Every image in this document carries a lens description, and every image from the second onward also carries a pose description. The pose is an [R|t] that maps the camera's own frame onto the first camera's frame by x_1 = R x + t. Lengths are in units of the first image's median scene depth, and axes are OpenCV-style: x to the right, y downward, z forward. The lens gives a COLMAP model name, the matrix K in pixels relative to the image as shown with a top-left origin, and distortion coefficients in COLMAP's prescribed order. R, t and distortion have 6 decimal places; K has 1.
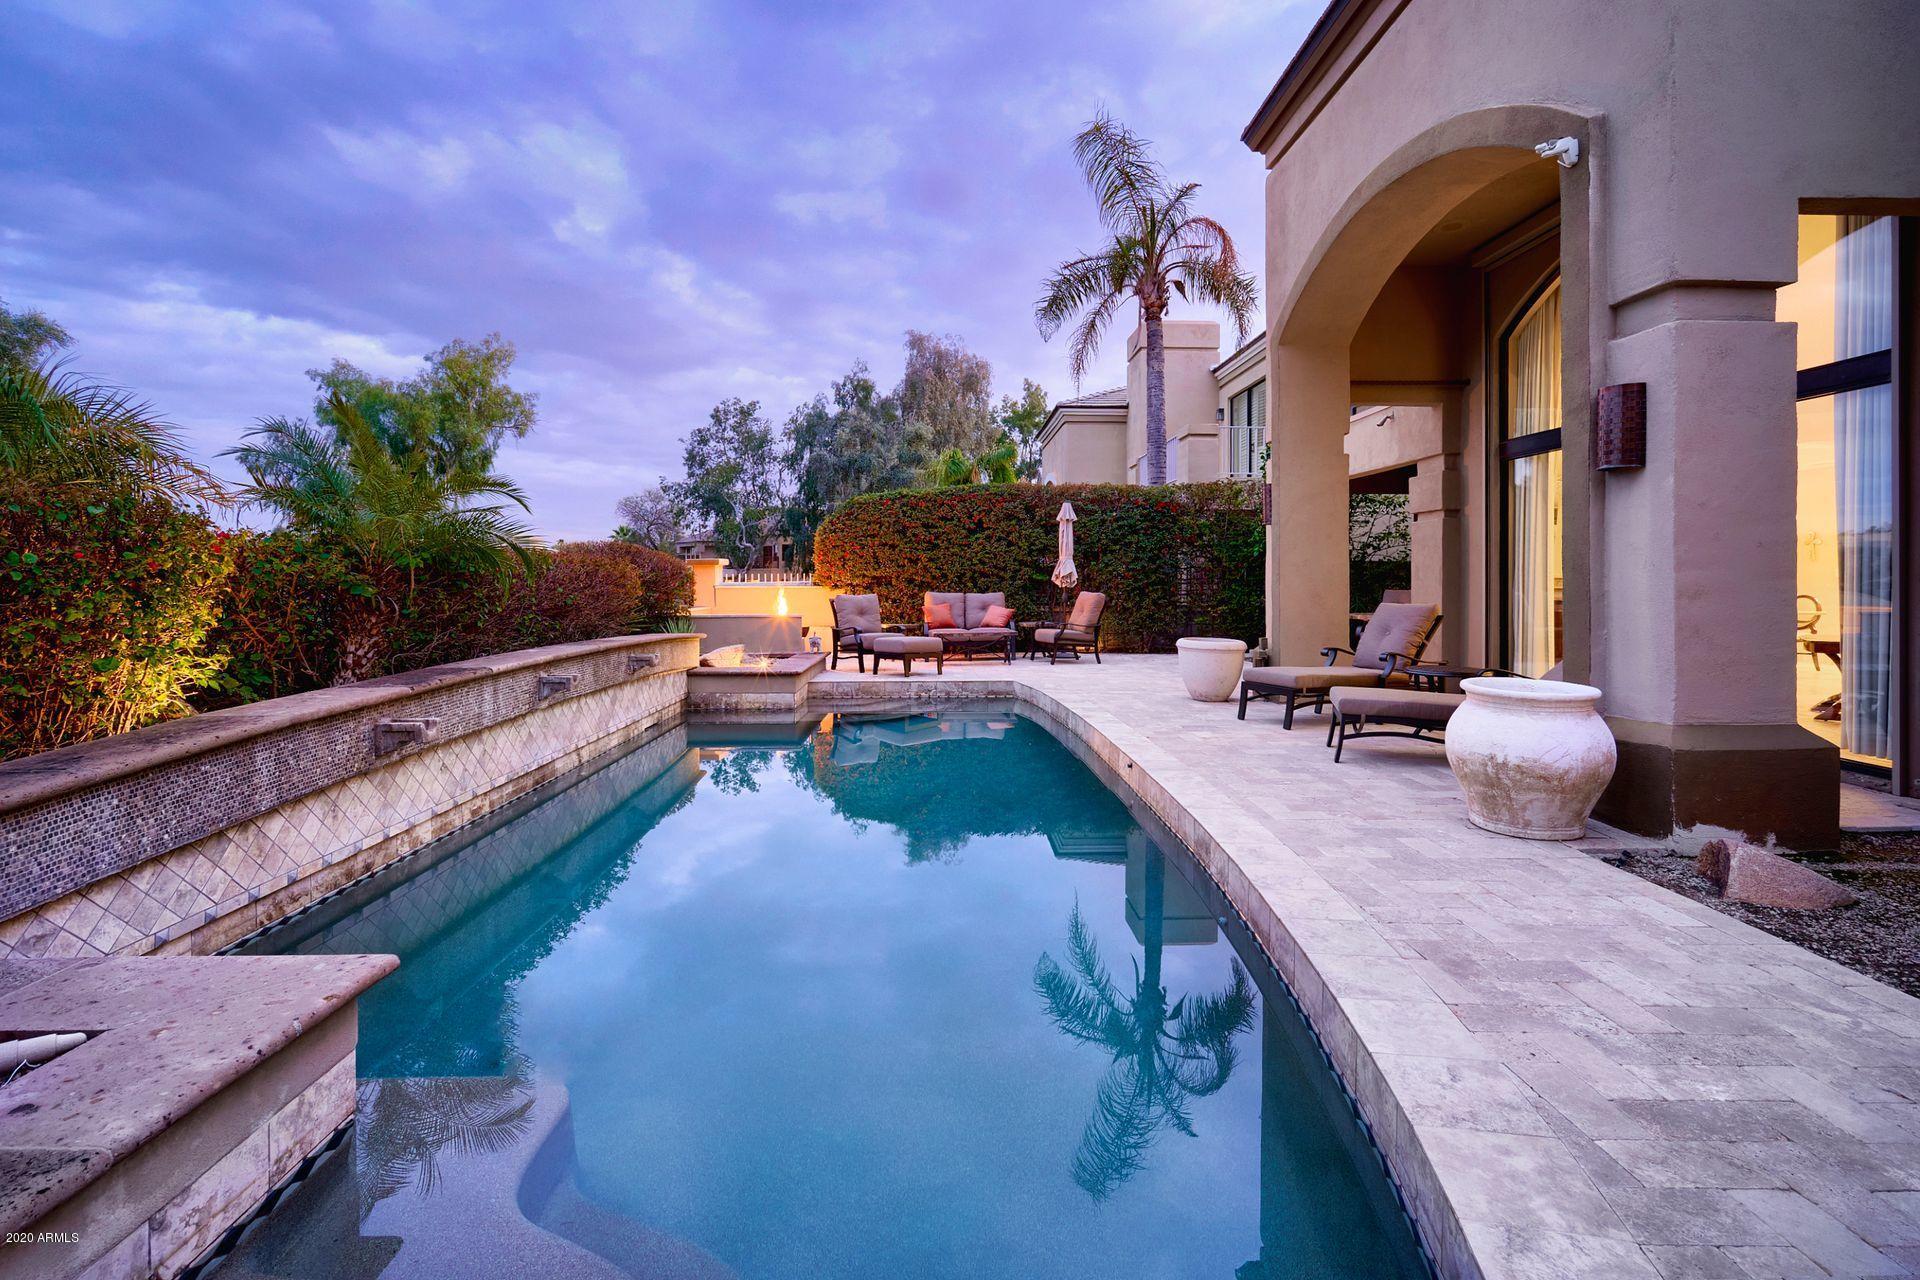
lens RADIAL K [[871.6, 0, 970.4], [0, 871.6, 589.3], [0, 0, 1]] dist [-0.018881, 0.009437]
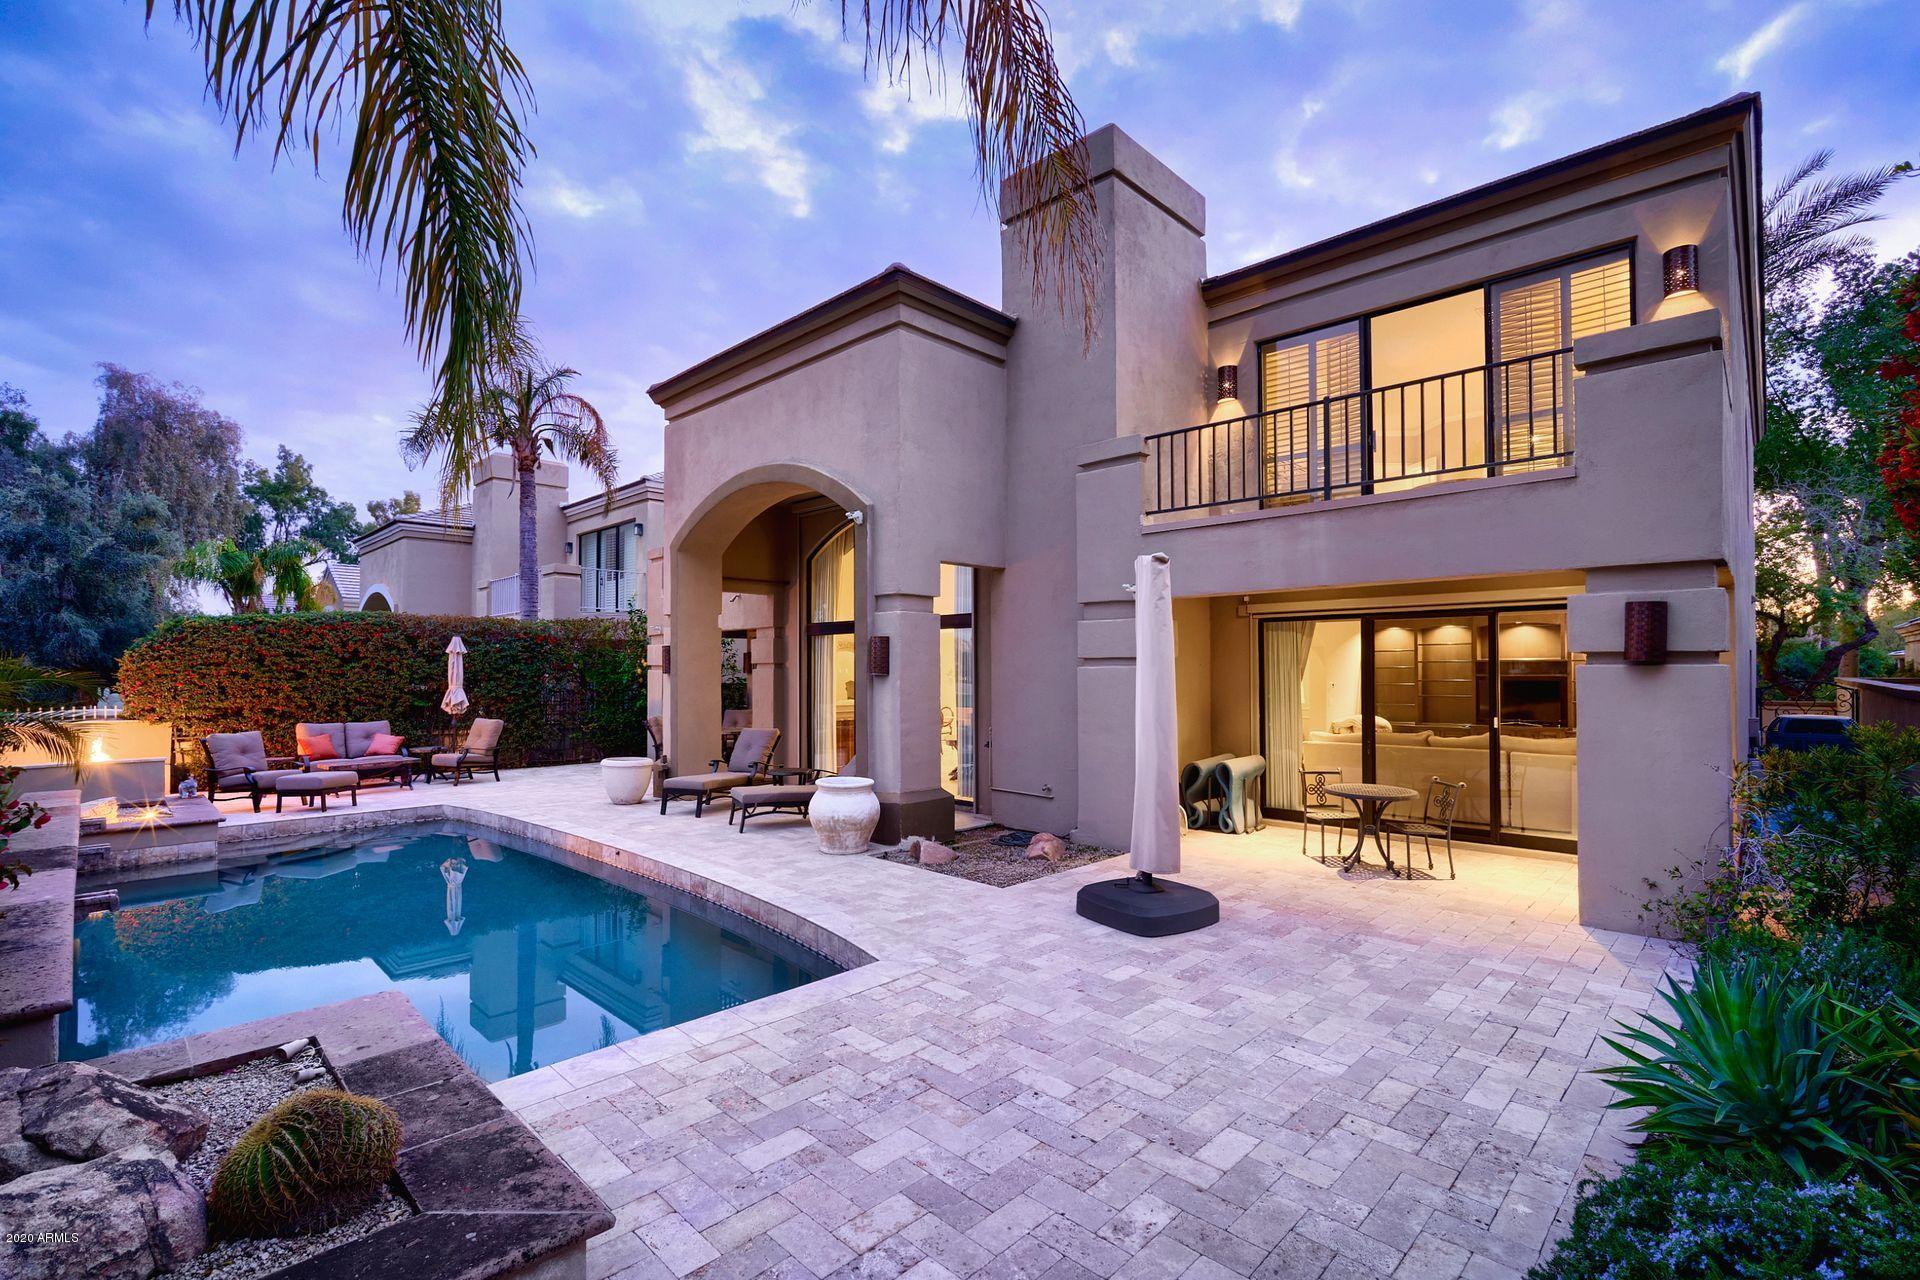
lens RADIAL K [[871.6, 0, 968.5], [0, 871.6, 656.0], [0, 0, 1]] dist [-0.018881, 0.009437]
pose [[0.703582, 0.011154, 0.710527, -0.259248], [0.006348, 0.999738, -0.021980, -0.057149], [-0.710586, 0.019975, 0.703327, -0.278632]]
